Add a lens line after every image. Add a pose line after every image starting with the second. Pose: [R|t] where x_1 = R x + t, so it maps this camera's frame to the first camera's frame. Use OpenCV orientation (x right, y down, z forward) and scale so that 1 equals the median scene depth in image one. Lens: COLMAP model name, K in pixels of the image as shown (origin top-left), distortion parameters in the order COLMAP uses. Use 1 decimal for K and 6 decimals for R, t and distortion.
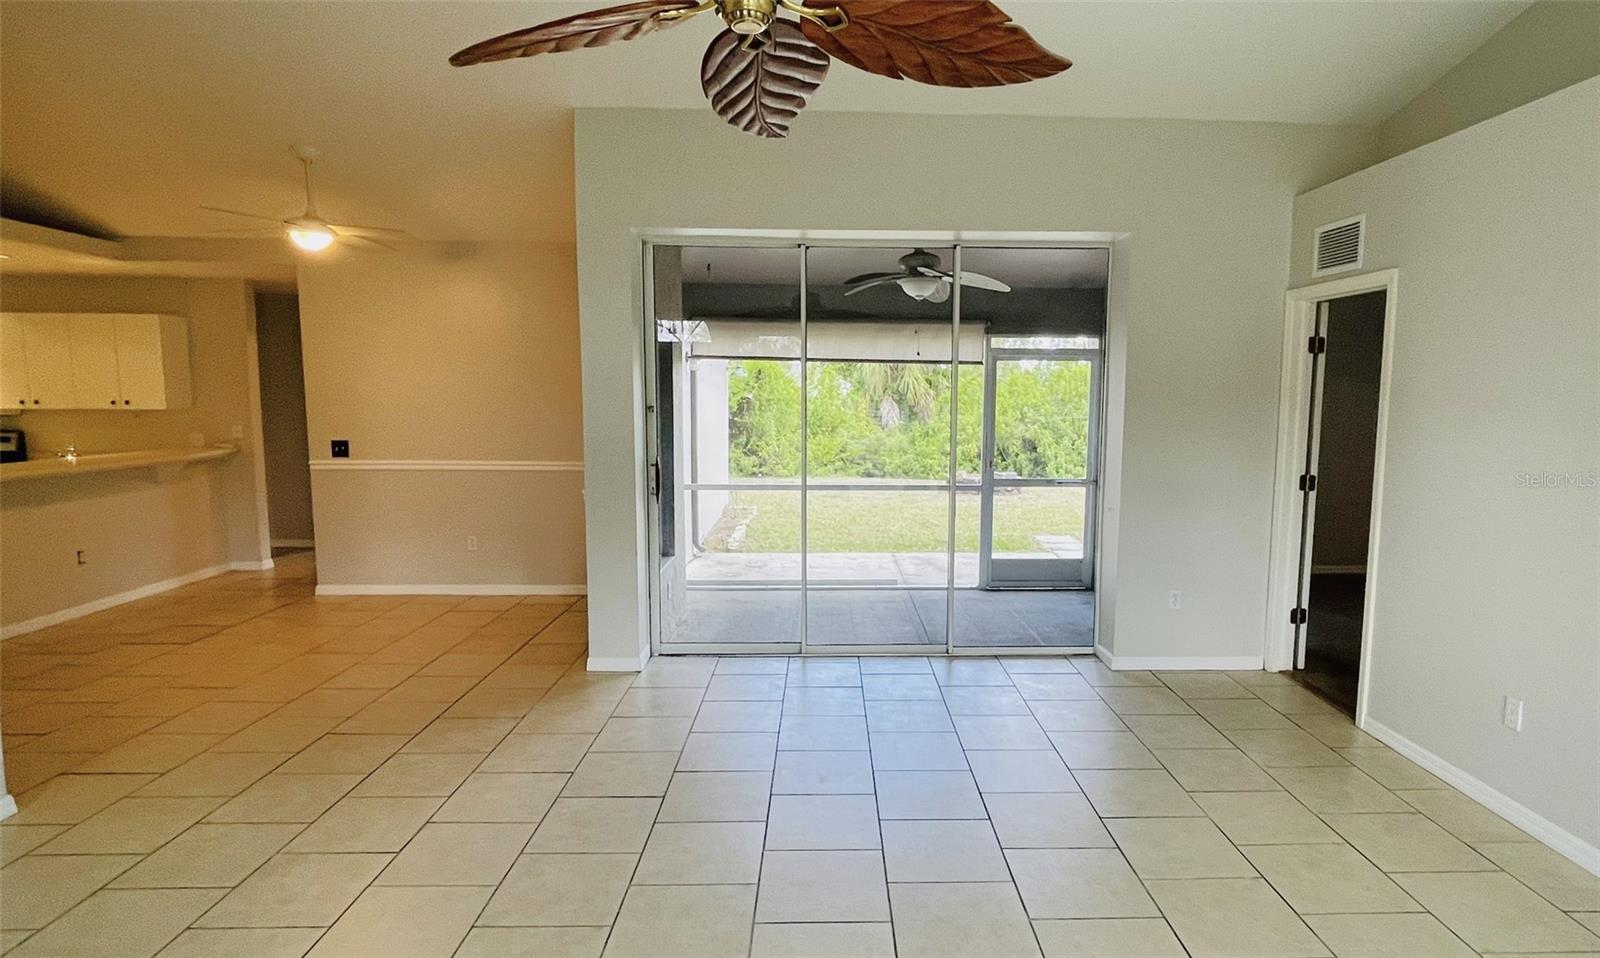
lens RADIAL K [[877.1, 0, 846.8], [0, 877.1, 480.6], [0, 0, 1]] dist [0.017239, -0.000295]
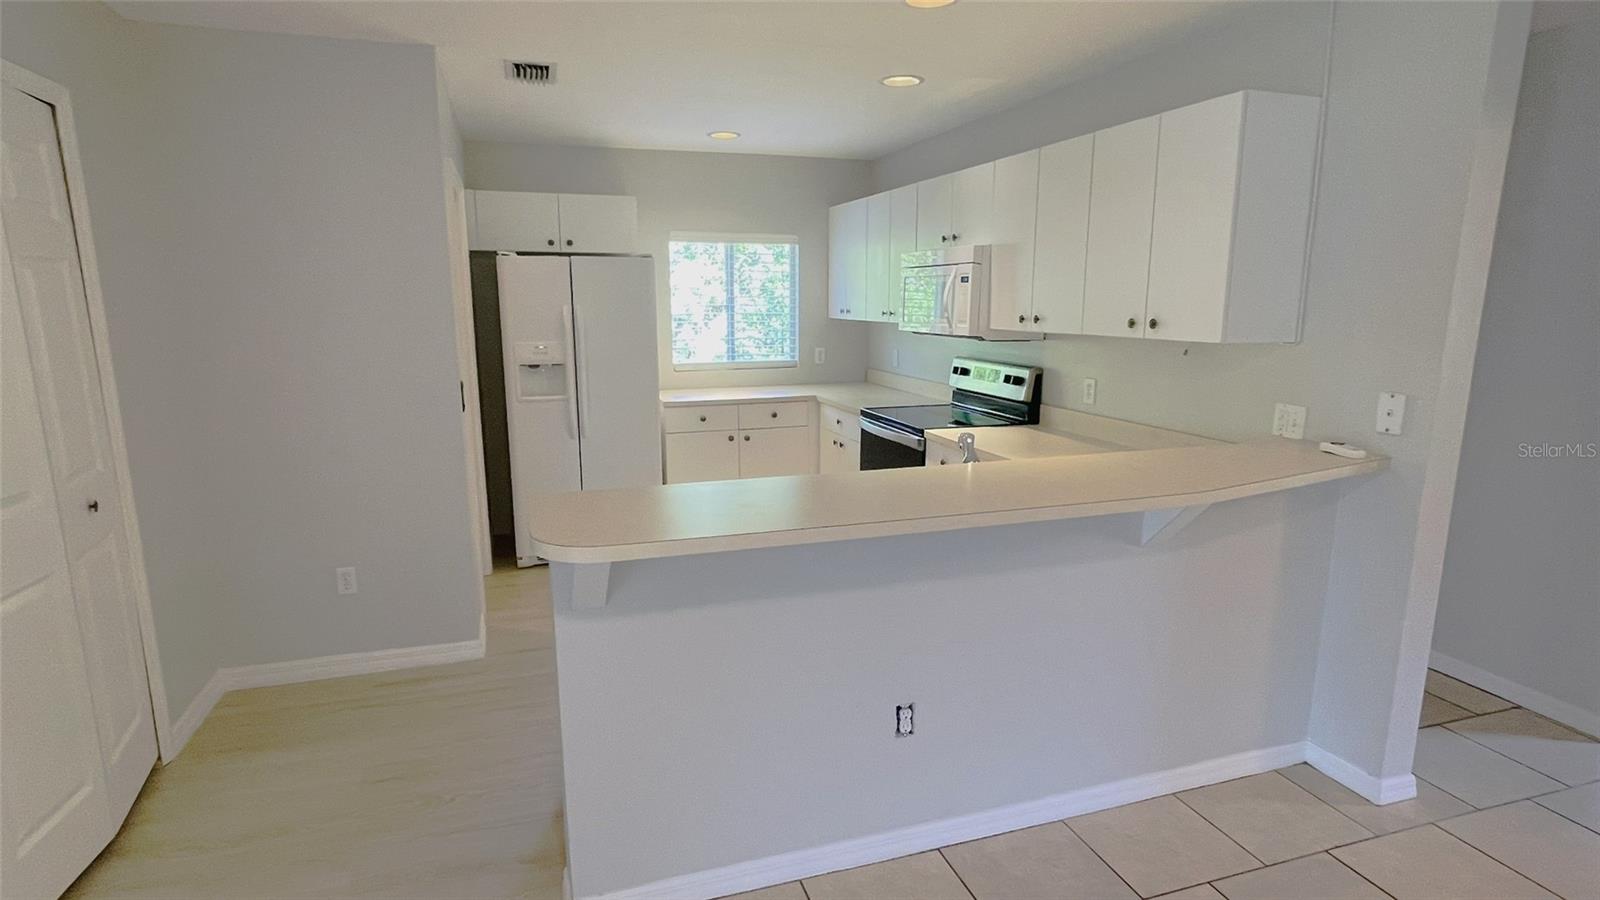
lens RADIAL K [[798.7, 0, 800.0], [0, 798.7, 450.0], [0, 0, 1]] dist [0.000998, -0.000090]
pose [[0.289643, 0.174734, -0.941050, -0.467866], [-0.102614, 0.983197, 0.150977, -0.066633], [0.951618, 0.052836, 0.302706, 0.699364]]
